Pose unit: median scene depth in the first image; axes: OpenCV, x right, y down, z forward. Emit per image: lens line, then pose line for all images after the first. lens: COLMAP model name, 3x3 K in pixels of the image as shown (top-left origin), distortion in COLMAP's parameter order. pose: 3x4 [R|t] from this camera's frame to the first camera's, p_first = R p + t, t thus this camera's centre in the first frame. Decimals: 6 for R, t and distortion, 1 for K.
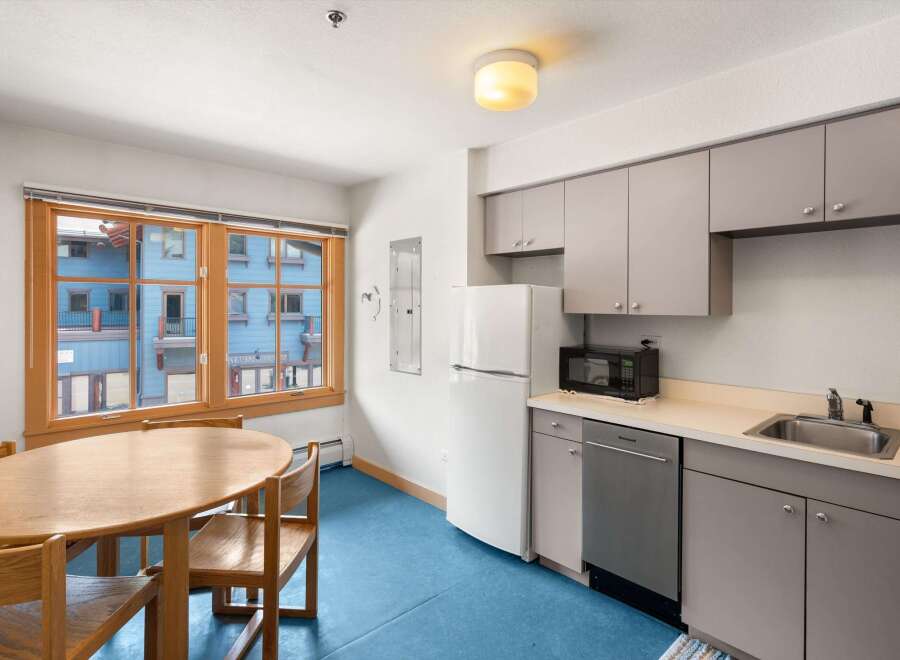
lens RADIAL K [[477.0, 0, 448.5], [0, 477.0, 319.3], [0, 0, 1]] dist [0.001872, 0.000319]
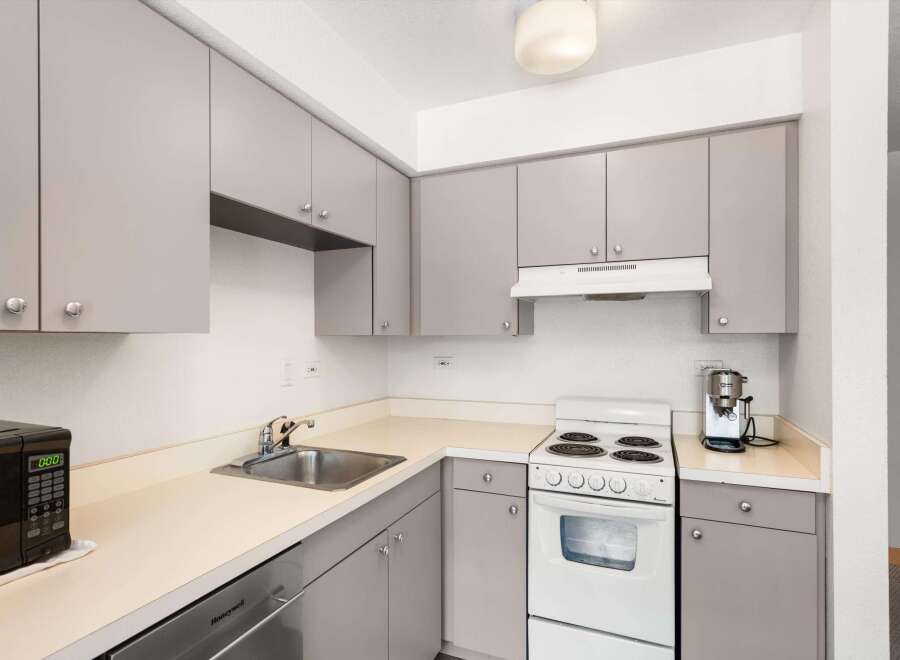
lens RADIAL K [[486.4, 0, 449.9], [0, 486.4, 340.2], [0, 0, 1]] dist [-0.000052, 0.000336]
pose [[-0.417981, -0.004516, 0.908445, -0.103206], [0.022185, 0.999639, 0.015176, -0.001914], [-0.908185, 0.026497, -0.417729, 0.878659]]
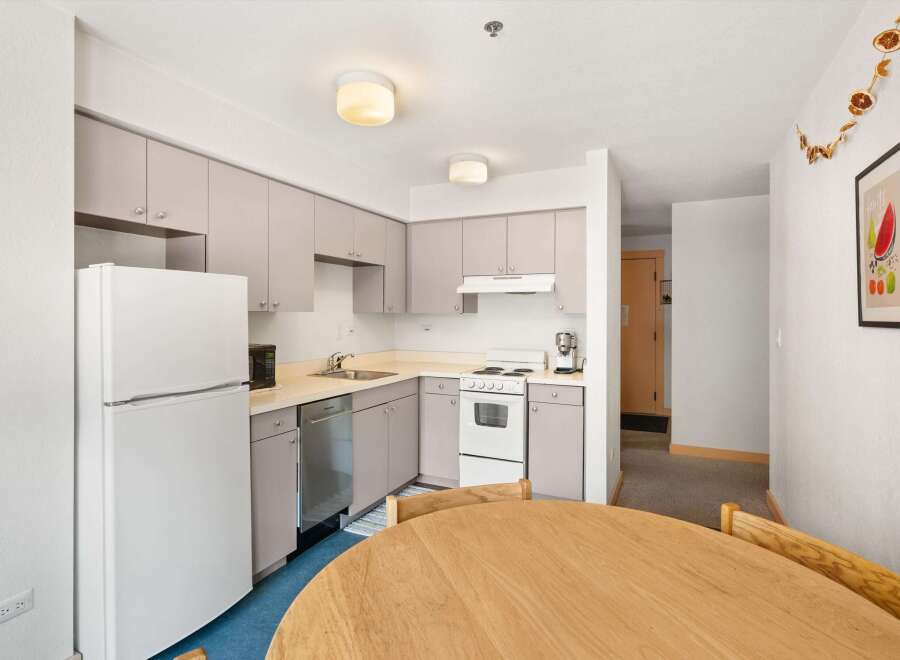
lens RADIAL K [[477.0, 0, 448.5], [0, 477.0, 319.3], [0, 0, 1]] dist [0.001872, 0.000319]
pose [[-0.374662, -0.013363, 0.927065, -0.822242], [0.015411, 0.999668, 0.020638, -0.008481], [-0.927033, 0.022020, -0.374332, 1.038960]]
